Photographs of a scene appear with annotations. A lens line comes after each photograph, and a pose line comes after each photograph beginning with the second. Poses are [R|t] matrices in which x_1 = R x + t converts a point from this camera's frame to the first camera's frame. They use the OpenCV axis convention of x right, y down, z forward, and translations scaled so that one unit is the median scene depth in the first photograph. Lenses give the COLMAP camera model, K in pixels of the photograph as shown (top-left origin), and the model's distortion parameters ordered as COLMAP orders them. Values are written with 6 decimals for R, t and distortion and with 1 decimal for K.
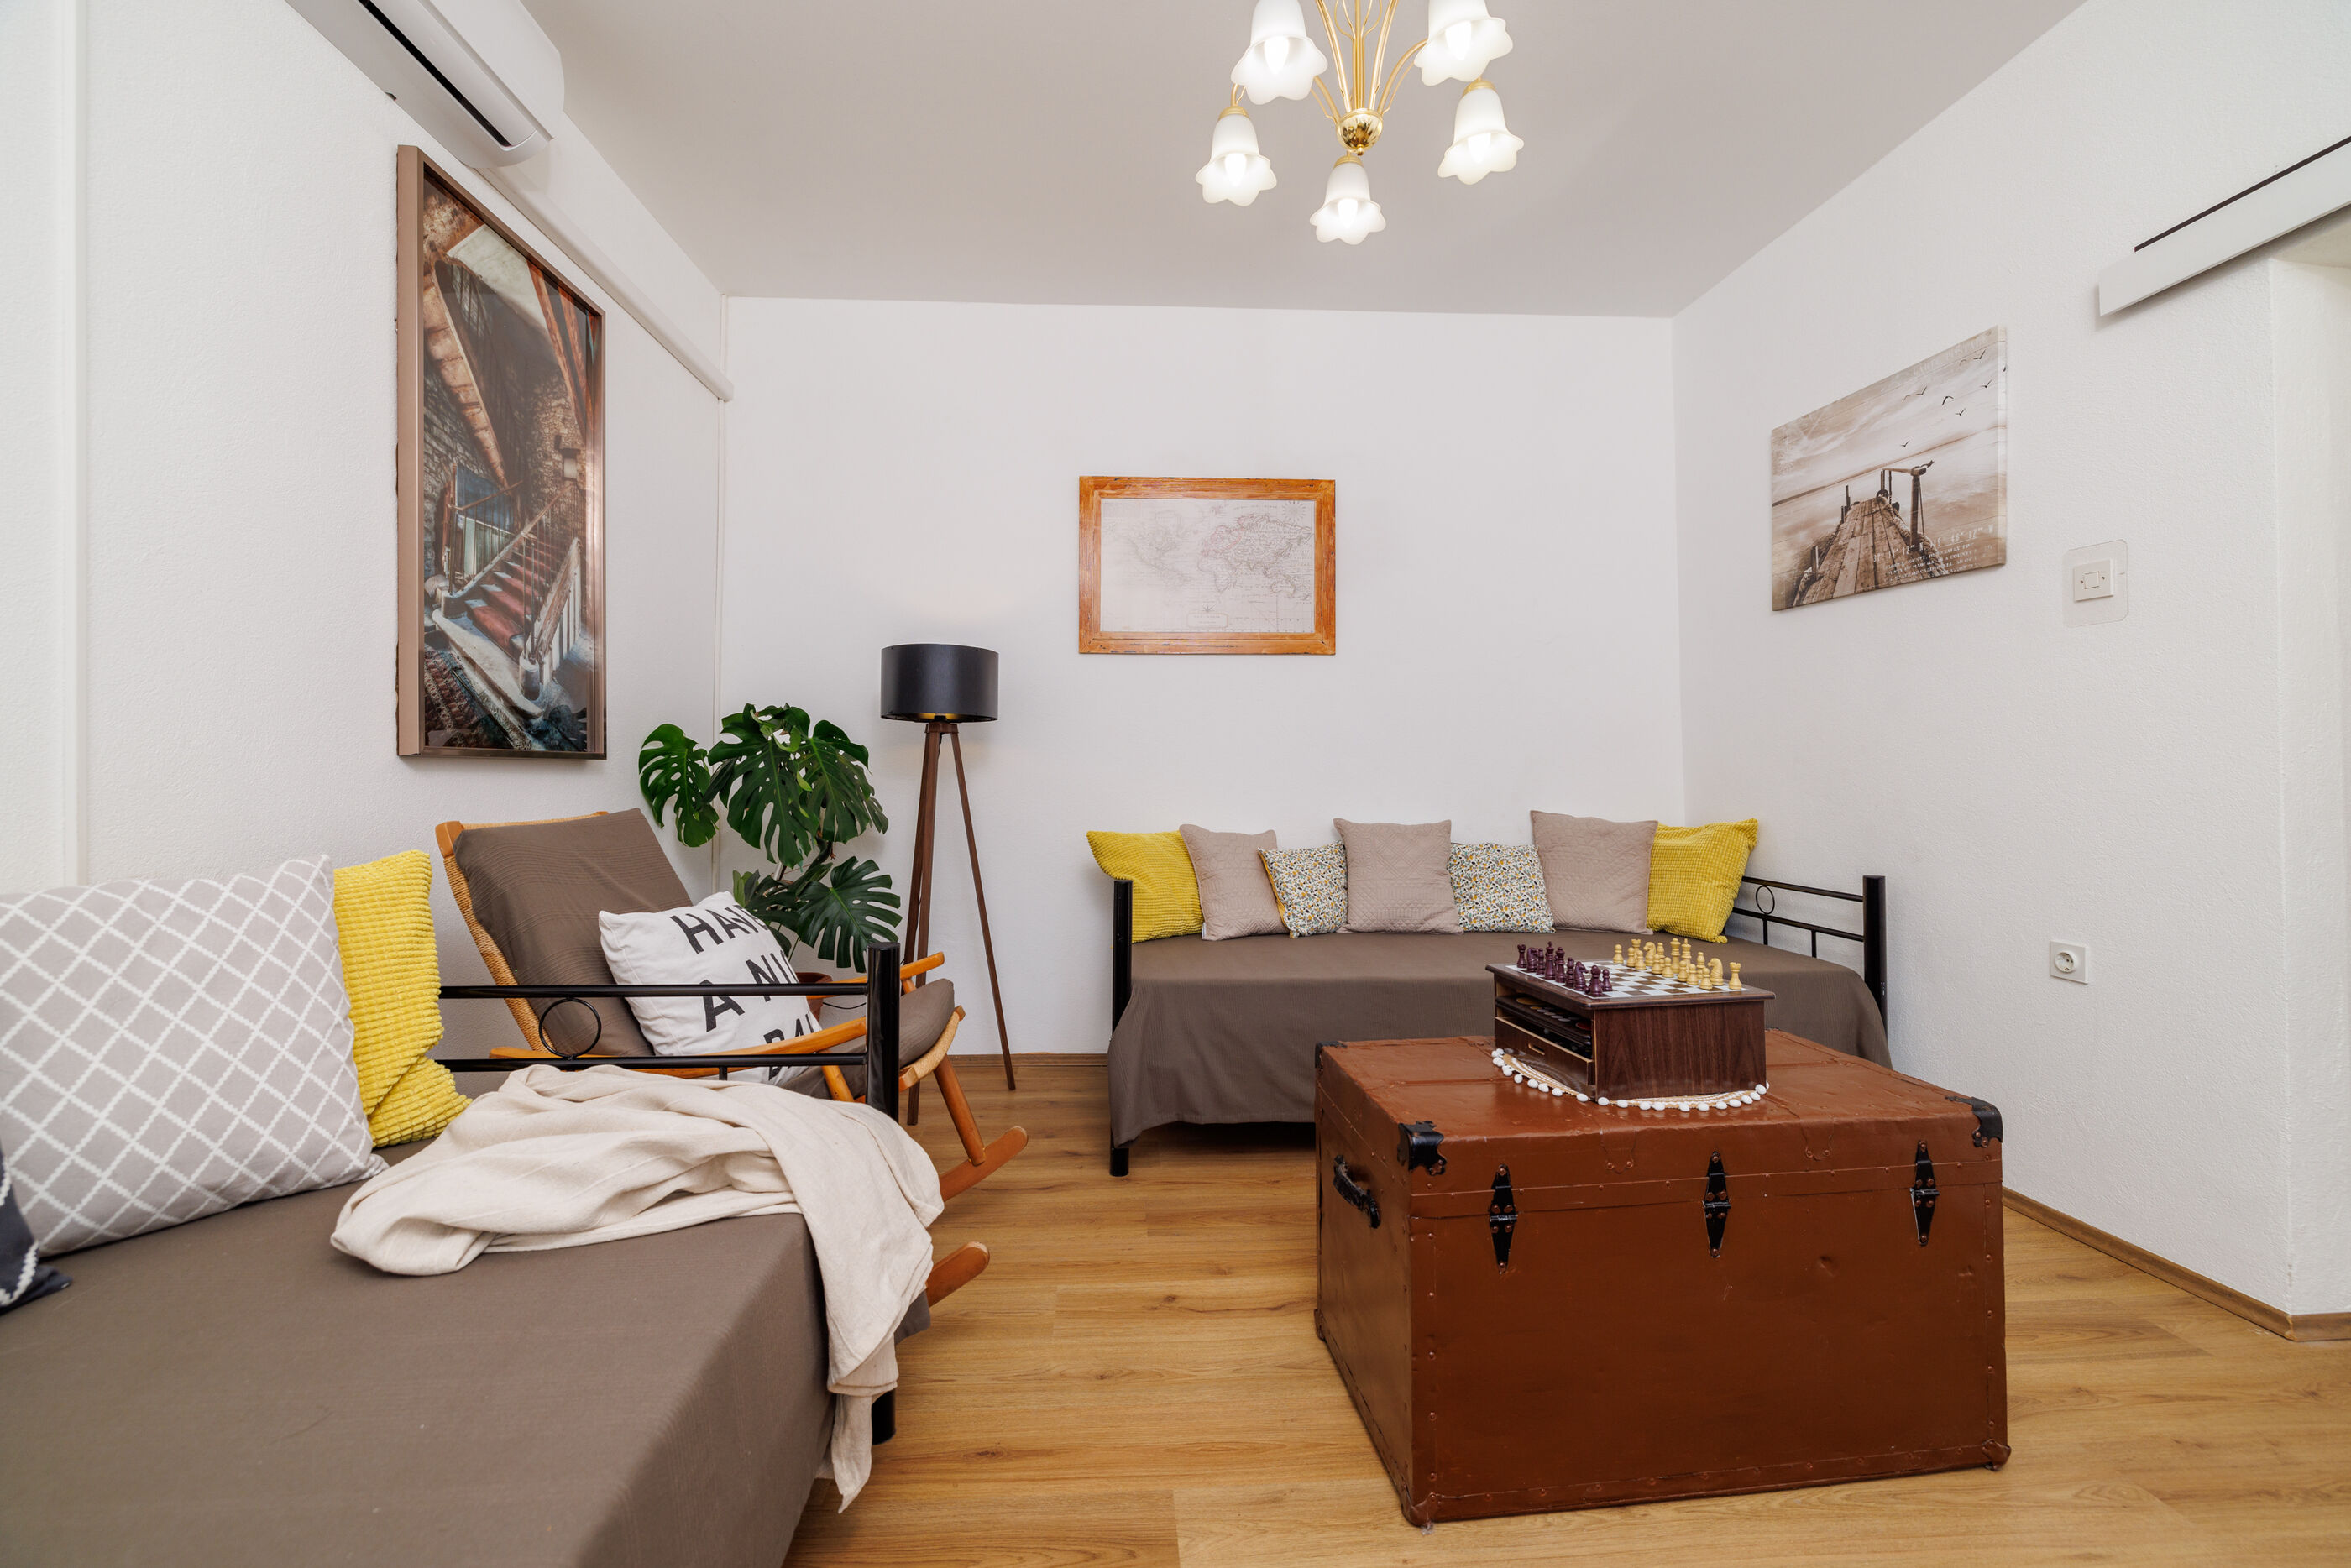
lens RADIAL K [[1016.3, 0, 1176.9], [0, 1016.3, 771.9], [0, 0, 1]] dist [-0.002361, -0.000564]
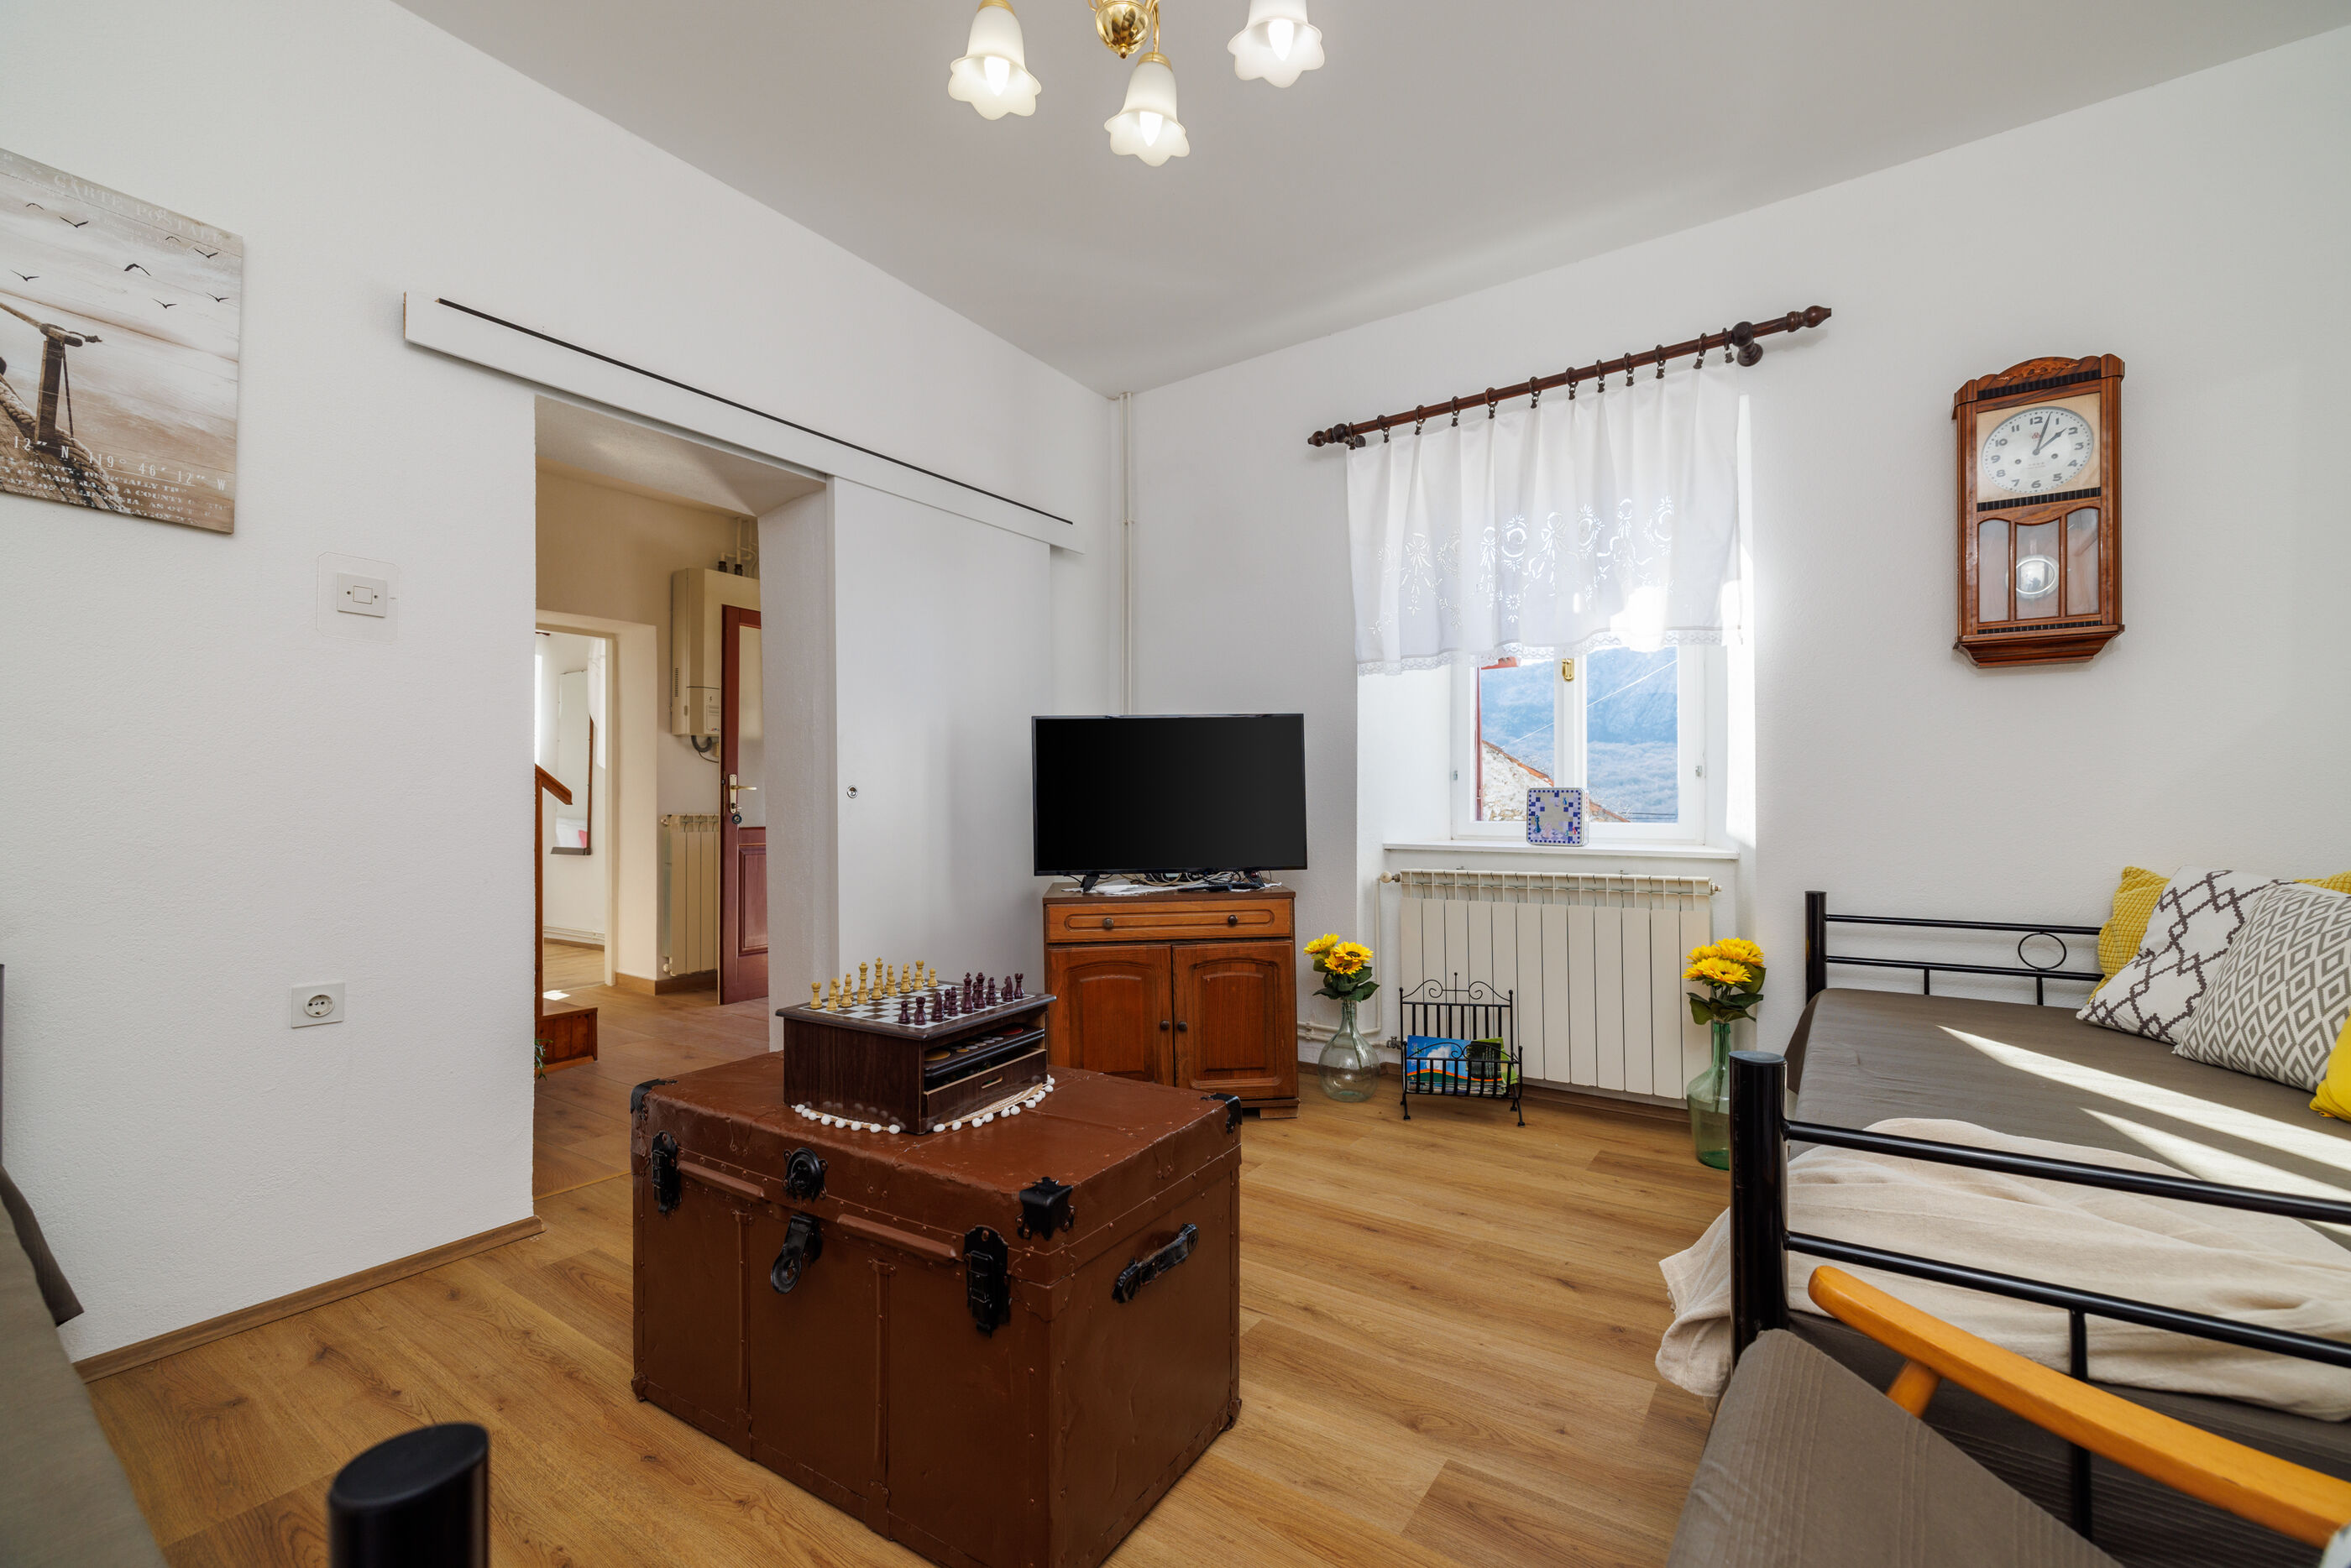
lens RADIAL K [[1016.3, 0, 1185.4], [0, 1016.3, 795.2], [0, 0, 1]] dist [-0.002361, -0.000564]
pose [[-0.792972, 0.001773, 0.609256, -0.259856], [-0.001459, 0.999987, -0.004809, 0.003553], [-0.609256, -0.004702, -0.792959, 1.137864]]
